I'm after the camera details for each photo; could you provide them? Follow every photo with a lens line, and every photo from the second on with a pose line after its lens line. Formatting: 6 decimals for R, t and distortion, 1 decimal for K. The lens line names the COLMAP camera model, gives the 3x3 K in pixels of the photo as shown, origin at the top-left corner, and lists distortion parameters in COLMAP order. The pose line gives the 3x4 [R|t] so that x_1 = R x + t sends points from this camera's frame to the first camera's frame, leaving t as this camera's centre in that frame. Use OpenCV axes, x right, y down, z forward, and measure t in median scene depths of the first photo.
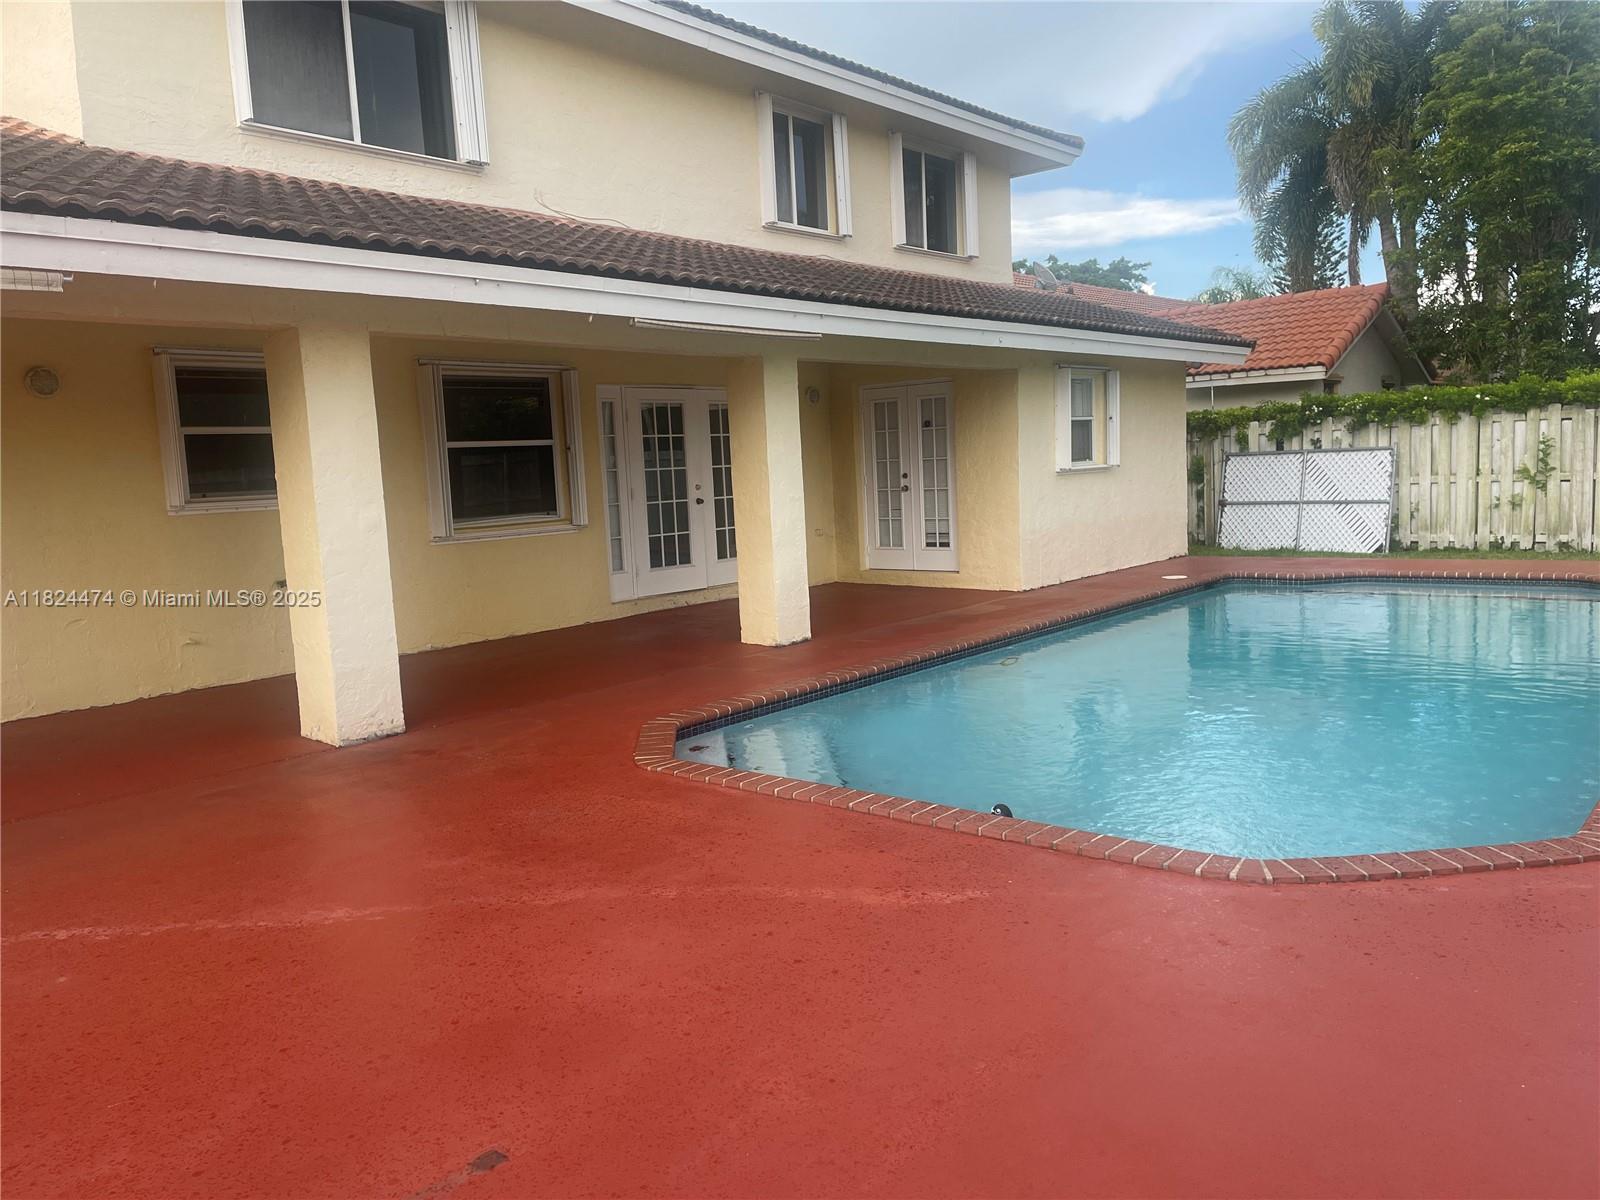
lens RADIAL K [[1196.9, 0, 792.4], [0, 1196.9, 605.3], [0, 0, 1]] dist [0.081018, -0.116557]
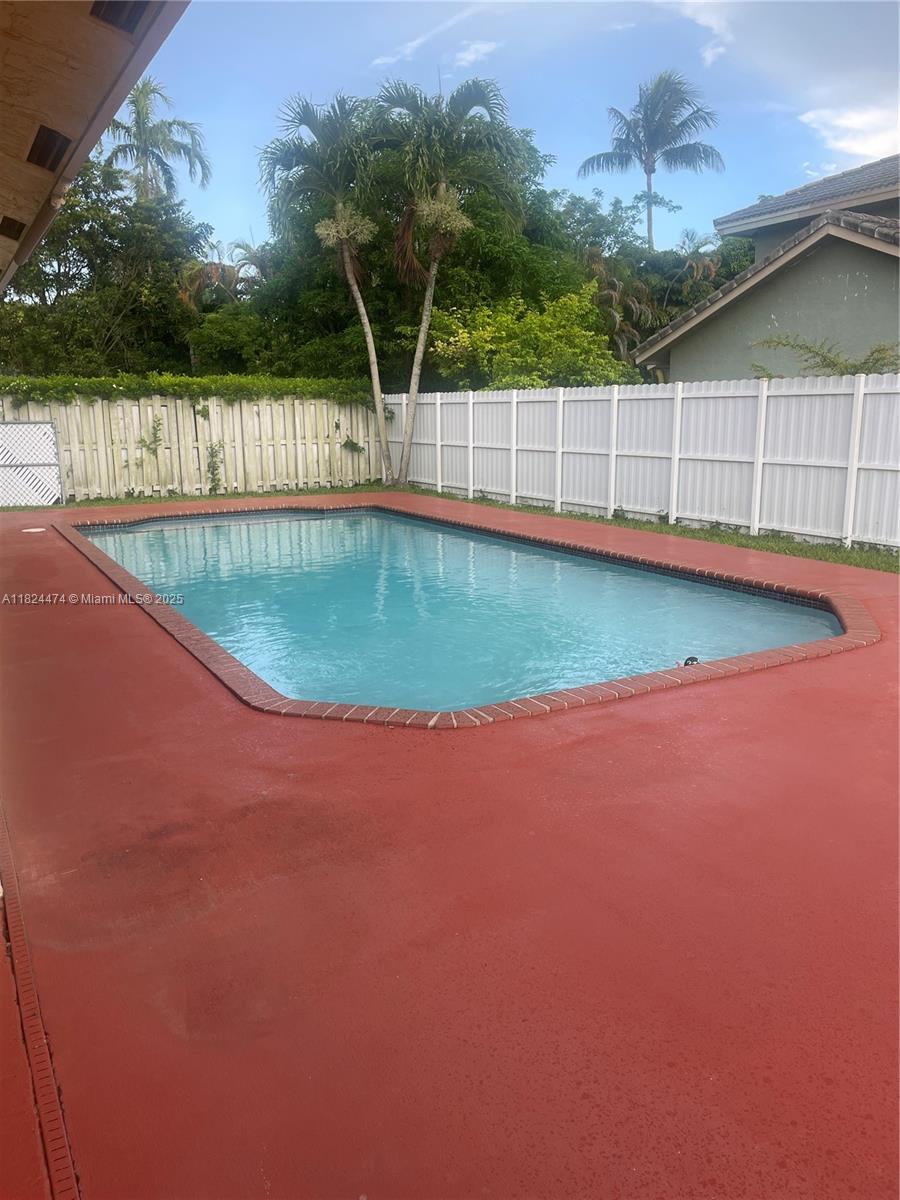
lens RADIAL K [[897.7, 0, 450.0], [0, 897.7, 600.0], [0, 0, 1]] dist [0.081018, -0.116557]
pose [[0.322084, -0.152390, 0.934365, -0.366925], [0.105586, 0.986584, 0.124510, -0.024142], [-0.940805, 0.058553, 0.333854, 0.365062]]
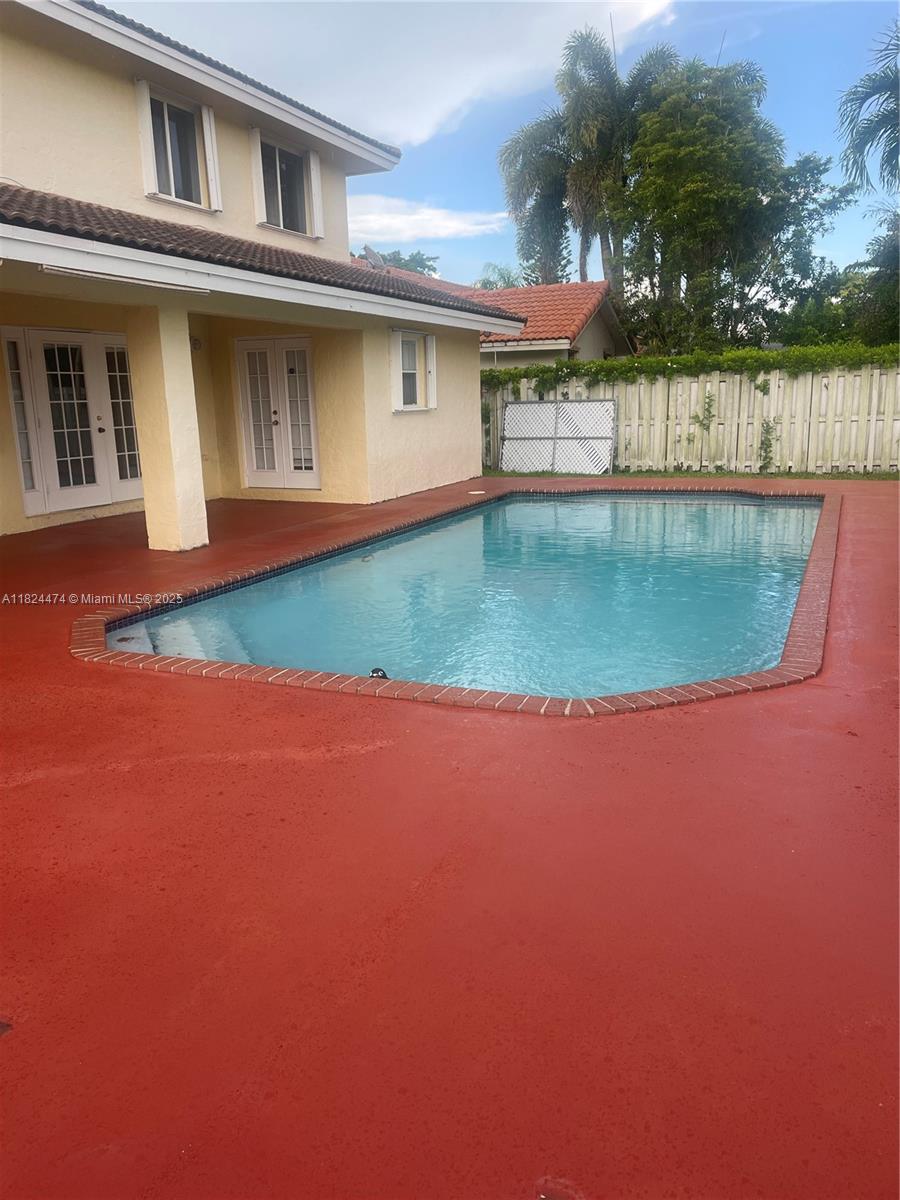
lens RADIAL K [[897.7, 0, 450.0], [0, 897.7, 600.0], [0, 0, 1]] dist [0.081018, -0.116557]
pose [[0.955976, -0.043485, 0.290205, -0.014448], [0.015890, 0.995179, 0.096775, -0.000899], [-0.293014, -0.087903, 0.952059, 0.024009]]
